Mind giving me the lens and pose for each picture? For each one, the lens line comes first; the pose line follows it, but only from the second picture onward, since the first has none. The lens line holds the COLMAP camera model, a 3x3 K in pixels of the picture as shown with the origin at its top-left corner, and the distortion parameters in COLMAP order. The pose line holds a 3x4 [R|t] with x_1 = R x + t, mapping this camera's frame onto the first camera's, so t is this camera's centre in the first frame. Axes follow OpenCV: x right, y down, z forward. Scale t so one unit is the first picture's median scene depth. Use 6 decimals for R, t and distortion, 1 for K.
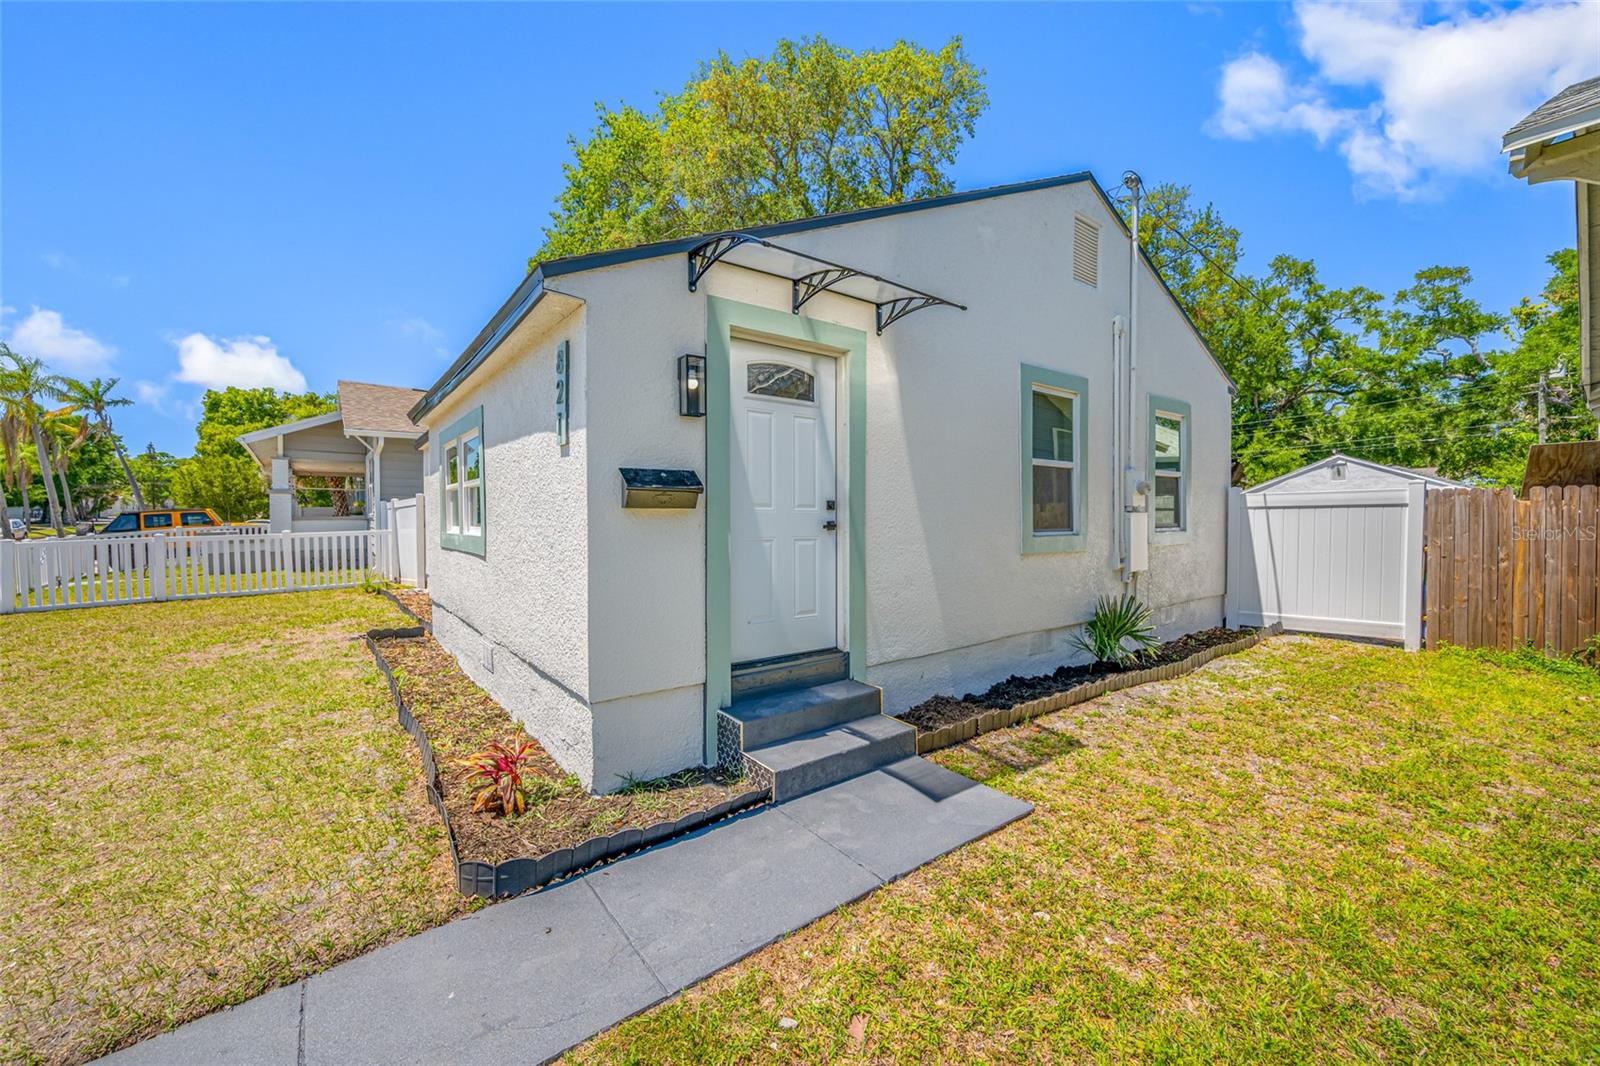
lens RADIAL K [[633.8, 0, 804.8], [0, 633.8, 529.2], [0, 0, 1]] dist [0.001433, 0.000397]
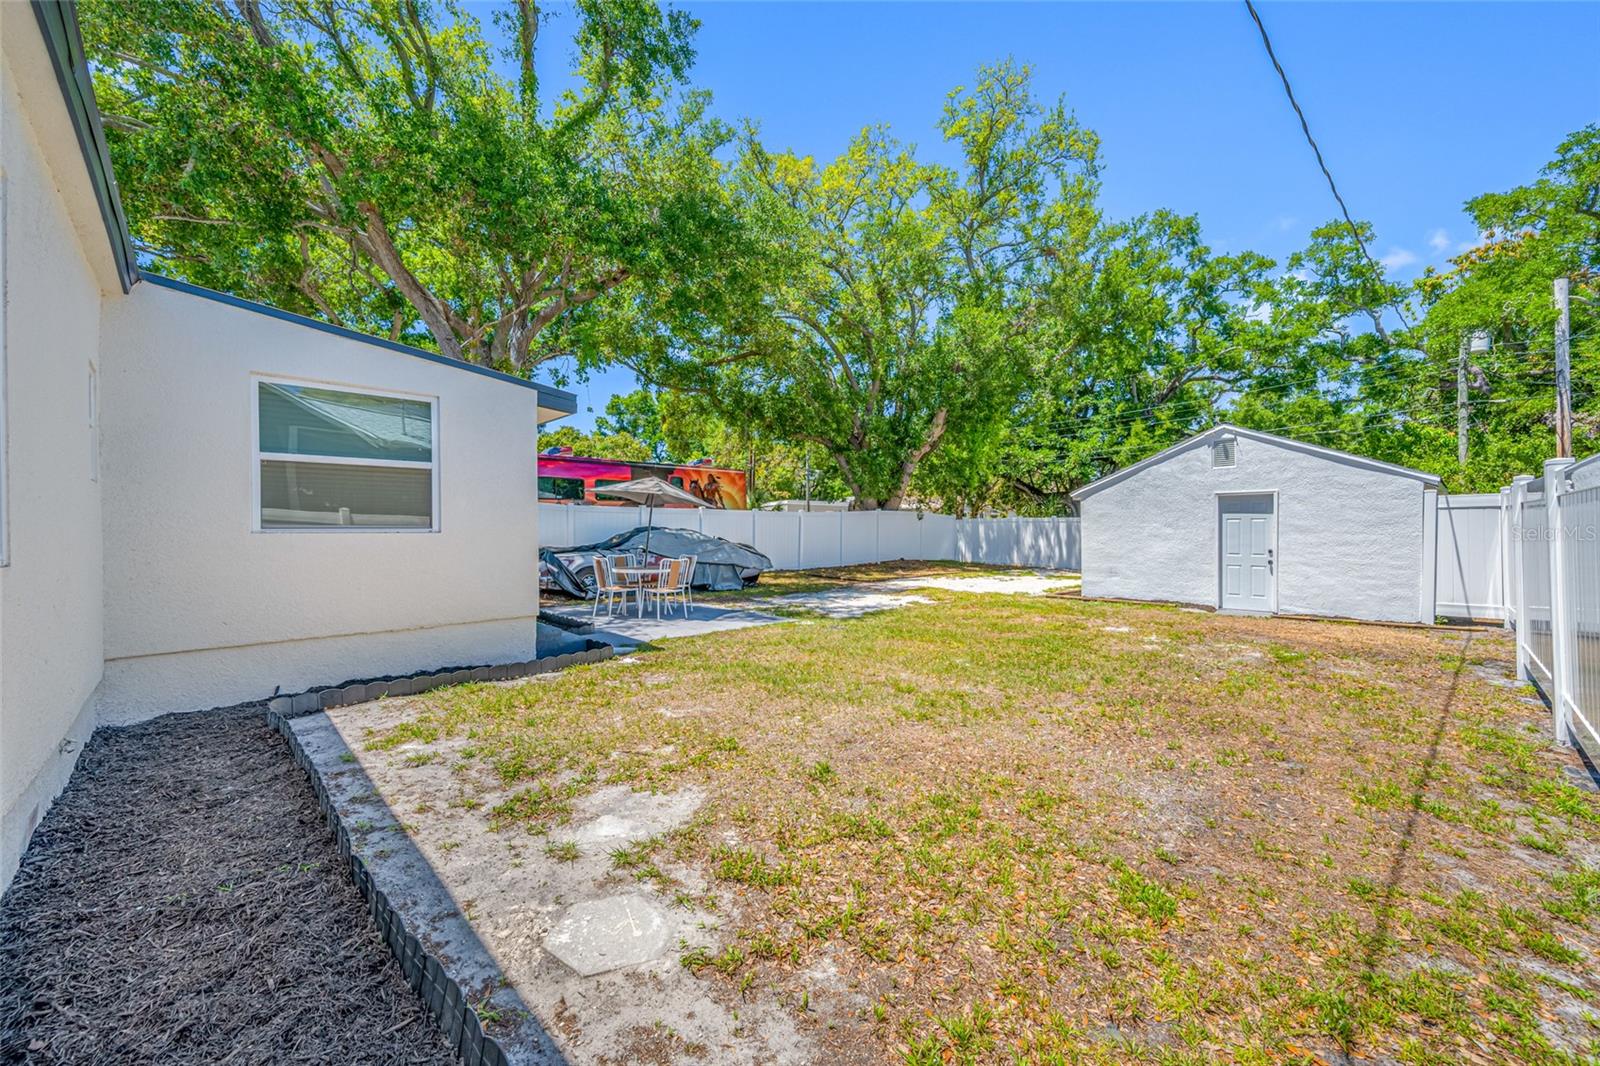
lens RADIAL K [[625.3, 0, 808.7], [0, 625.3, 536.2], [0, 0, 1]] dist [0.000732, -0.000282]
pose [[0.994084, 0.003539, 0.108552, 0.231177], [-0.002701, 0.999965, -0.007861, -0.000444], [-0.108576, 0.007522, 0.994060, 0.272218]]
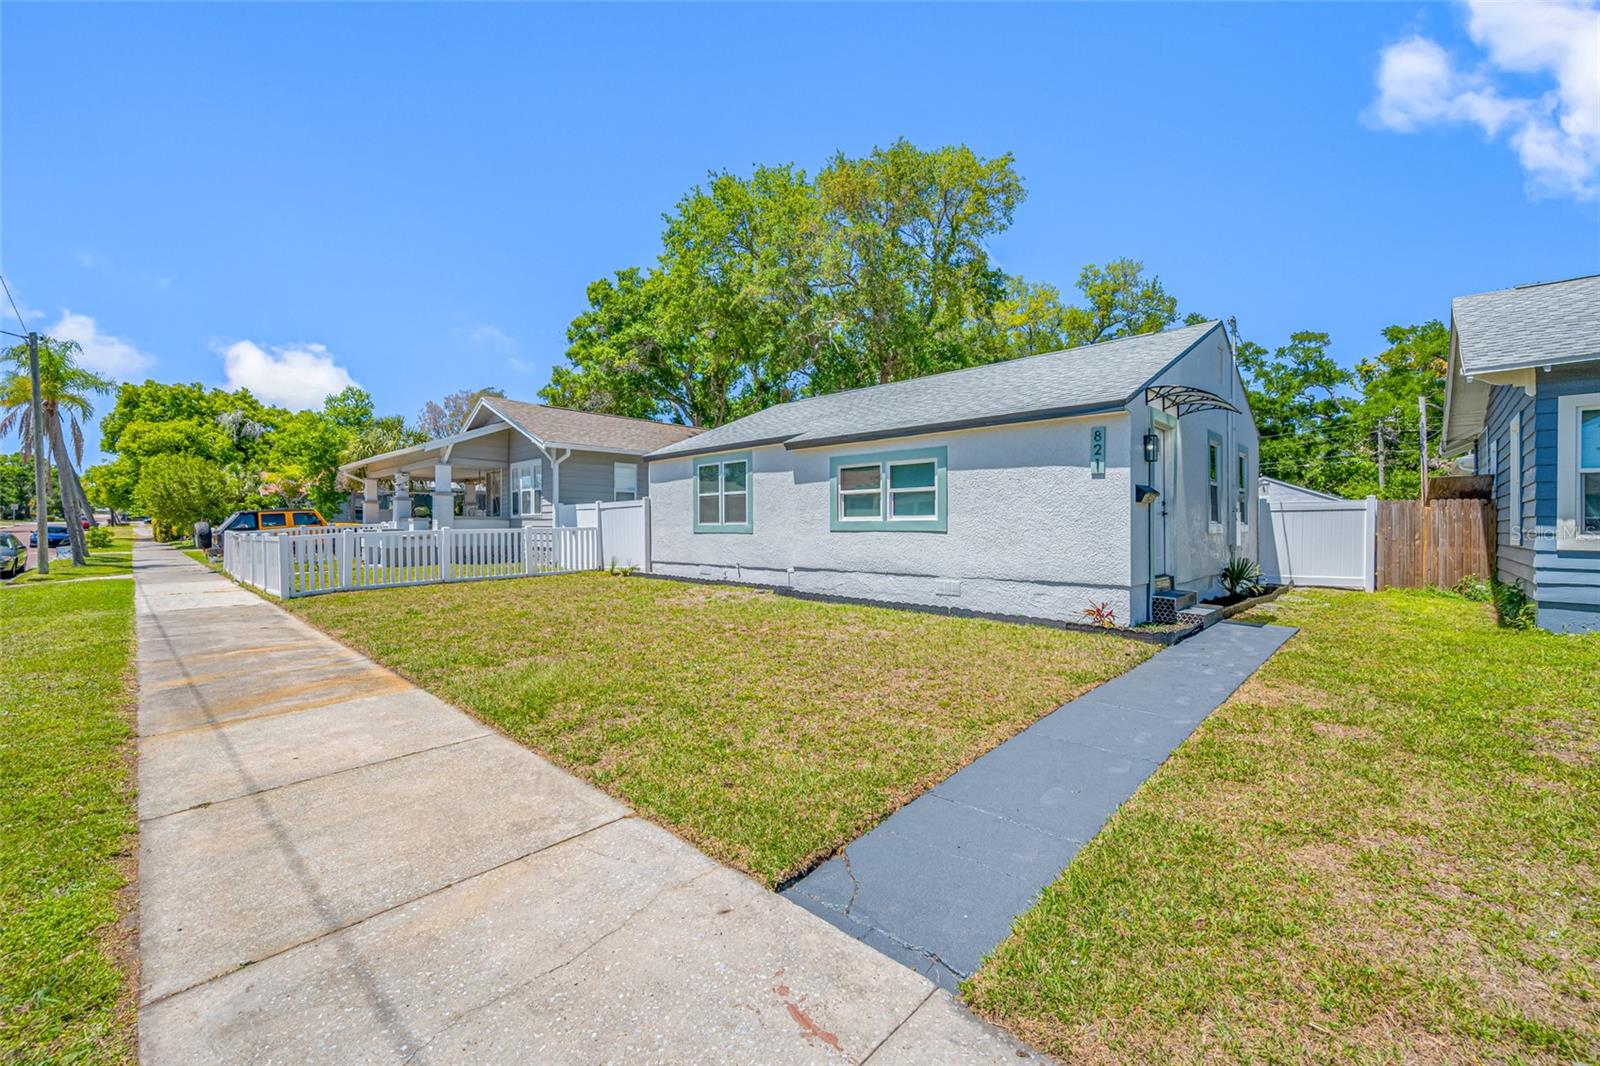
lens RADIAL K [[638.8, 0, 800.0], [0, 638.8, 533.0], [0, 0, 1]] dist [0.000088, -0.000122]
pose [[0.988985, 0.003595, 0.147973, -0.210711], [-0.002095, 0.999945, -0.010289, 0.011786], [-0.148002, 0.009866, 0.988938, -0.126027]]
